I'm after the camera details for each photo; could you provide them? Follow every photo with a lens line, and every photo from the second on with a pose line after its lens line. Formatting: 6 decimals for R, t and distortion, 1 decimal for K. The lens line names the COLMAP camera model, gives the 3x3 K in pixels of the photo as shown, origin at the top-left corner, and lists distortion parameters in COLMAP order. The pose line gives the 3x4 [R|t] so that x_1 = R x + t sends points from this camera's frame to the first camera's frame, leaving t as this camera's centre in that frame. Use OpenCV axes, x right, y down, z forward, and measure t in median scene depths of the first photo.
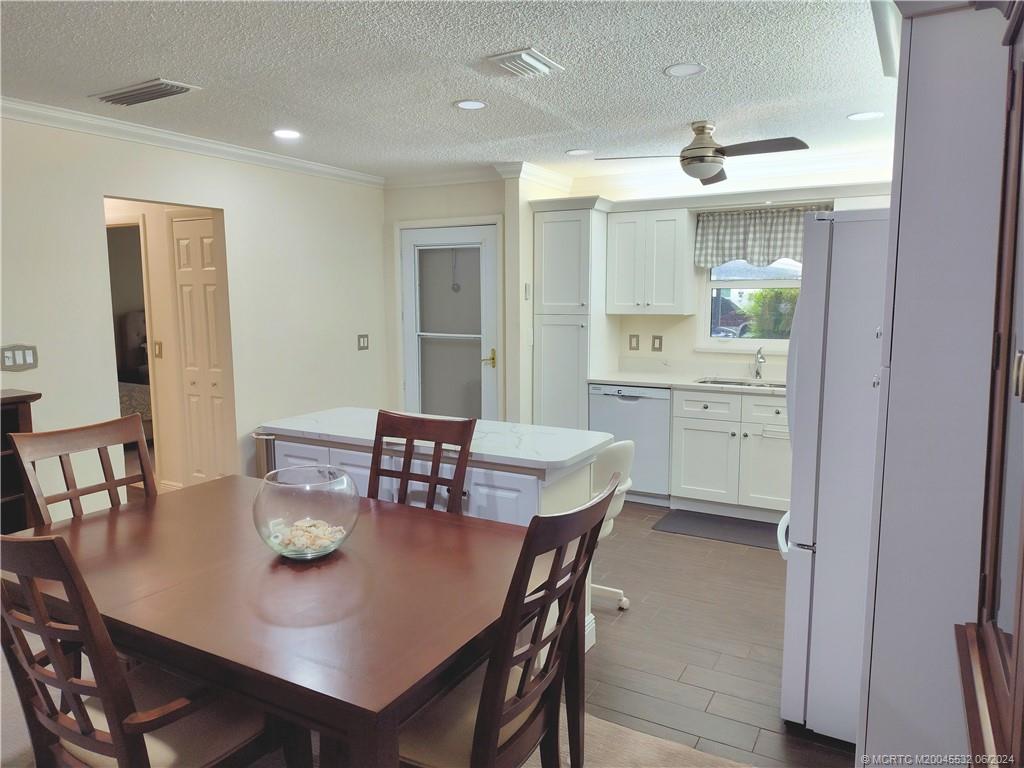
lens RADIAL K [[695.8, 0, 513.5], [0, 695.8, 381.5], [0, 0, 1]] dist [0.053262, -0.063922]
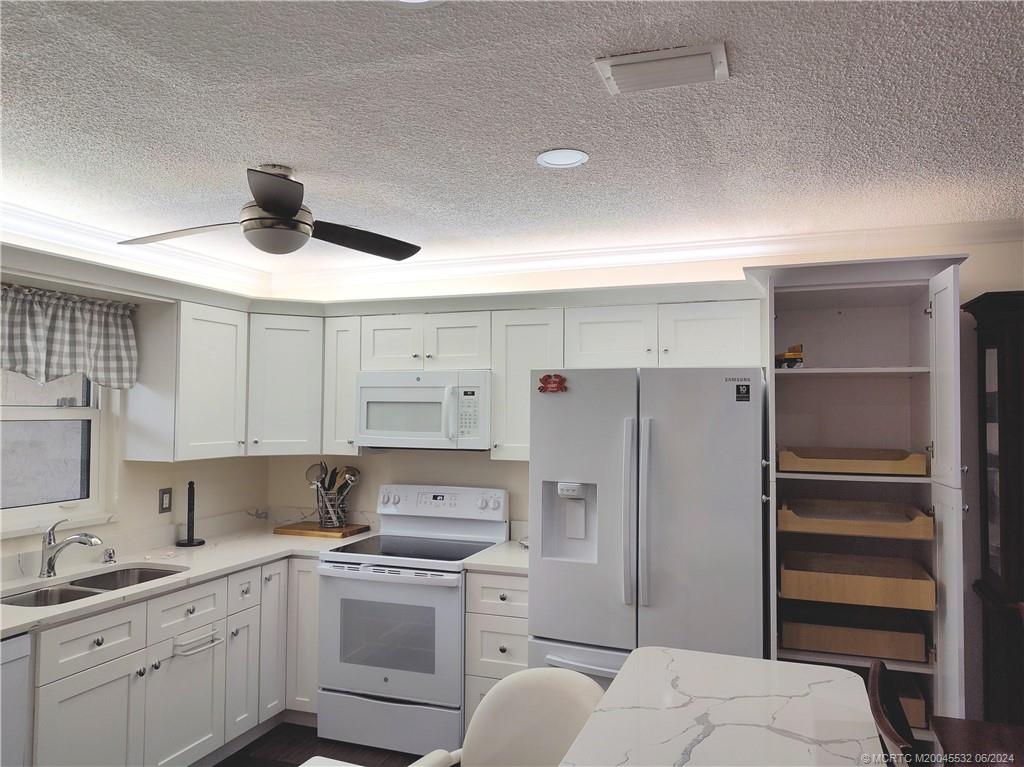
lens RADIAL K [[741.9, 0, 515.1], [0, 741.9, 383.3], [0, 0, 1]] dist [0.064977, -0.105081]
pose [[-0.164430, 0.039218, 0.985609, -0.341682], [0.118156, 0.992798, -0.019793, -0.108793], [-0.979287, 0.113201, -0.167879, 0.737713]]
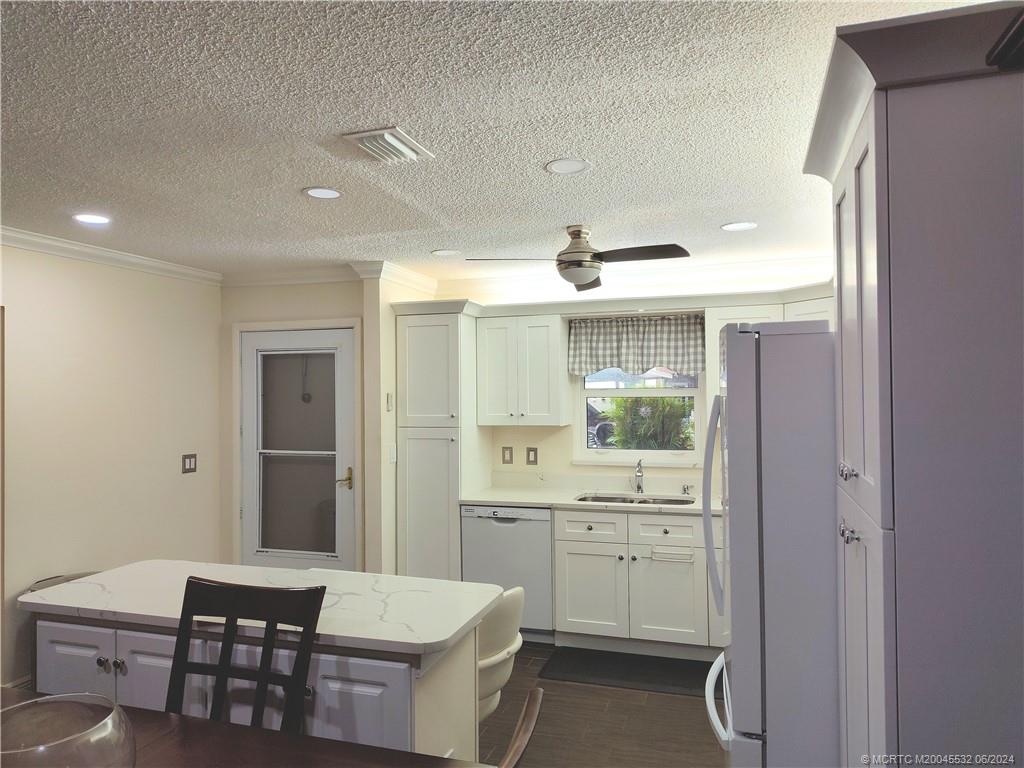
lens RADIAL K [[695.8, 0, 513.5], [0, 695.8, 381.5], [0, 0, 1]] dist [0.053262, -0.063922]
pose [[0.979774, -0.002997, 0.200083, -0.003198], [0.031448, 0.989769, -0.139170, -0.028059], [-0.197619, 0.142648, 0.969844, 0.108865]]
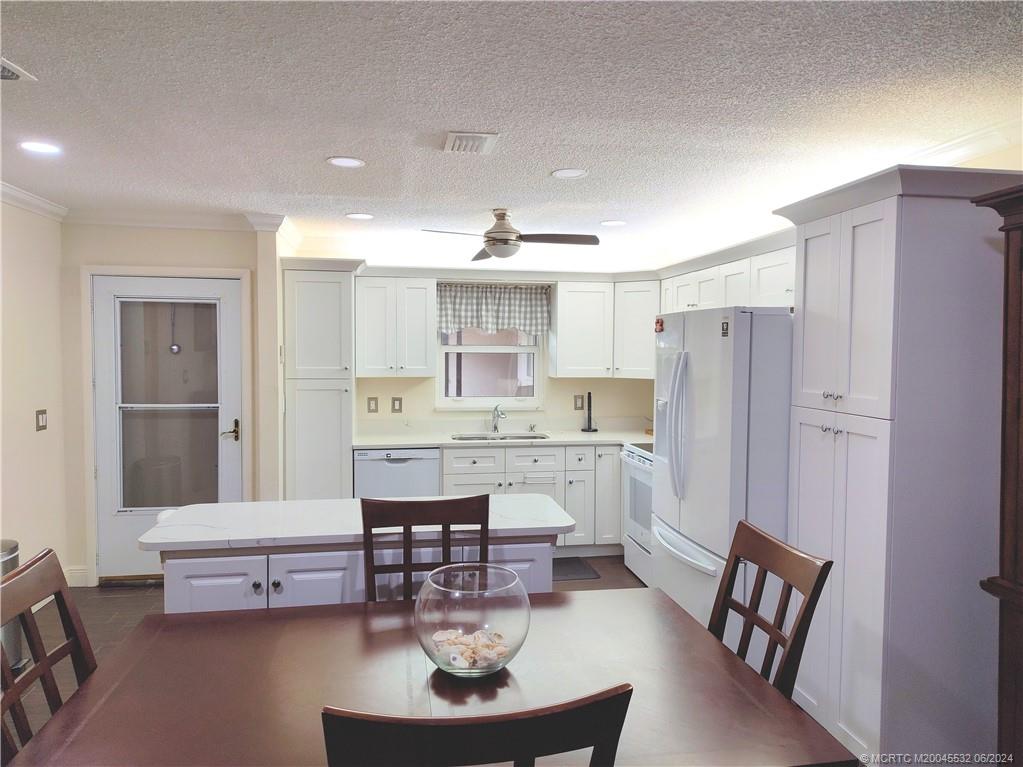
lens RADIAL K [[695.1, 0, 513.0], [0, 695.1, 381.0], [0, 0, 1]] dist [0.053262, -0.063922]
pose [[0.779378, -0.020684, 0.626212, -0.340034], [0.069374, 0.996158, -0.053439, -0.026357], [-0.622701, 0.085092, 0.777819, 0.110398]]
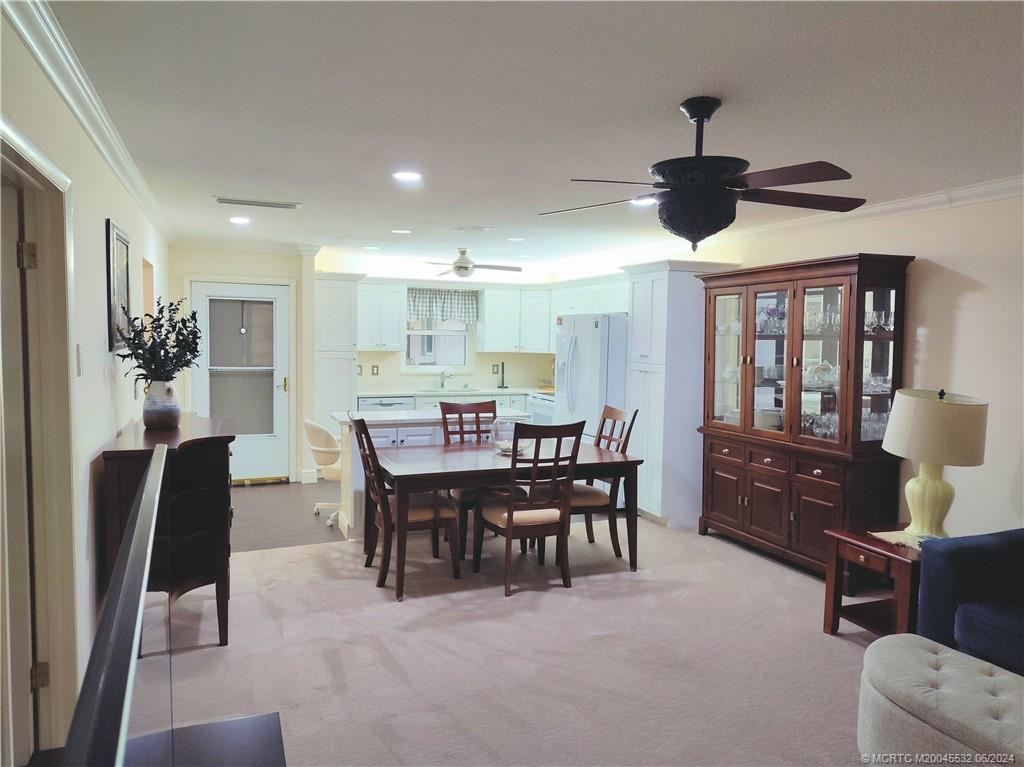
lens RADIAL K [[714.9, 0, 509.5], [0, 714.9, 382.0], [0, 0, 1]] dist [0.055364, -0.068789]
pose [[0.631123, -0.038743, 0.774715, -0.914216], [0.079087, 0.996761, -0.014581, 0.018031], [-0.771641, 0.070472, 0.632143, -0.220886]]
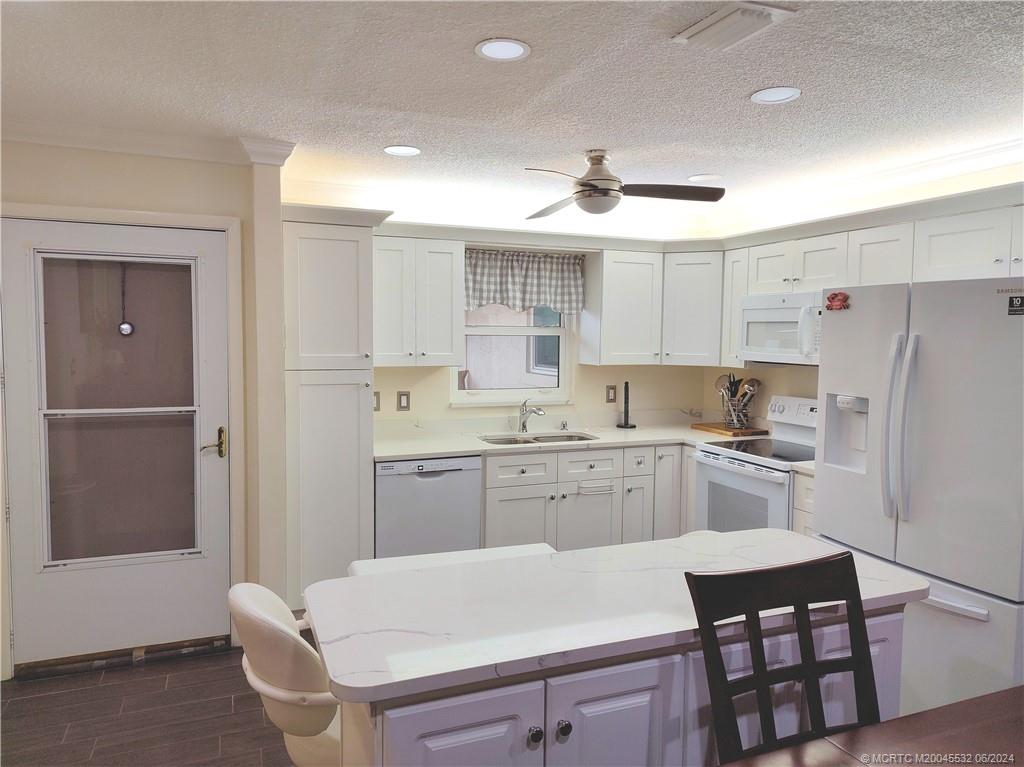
lens RADIAL K [[707.8, 0, 513.5], [0, 707.8, 381.4], [0, 0, 1]] dist [0.065620, -0.083781]
pose [[0.624206, -0.045007, 0.779962, -0.403380], [0.086013, 0.996229, -0.011349, -0.064558], [-0.776511, 0.074171, 0.625723, 0.435257]]
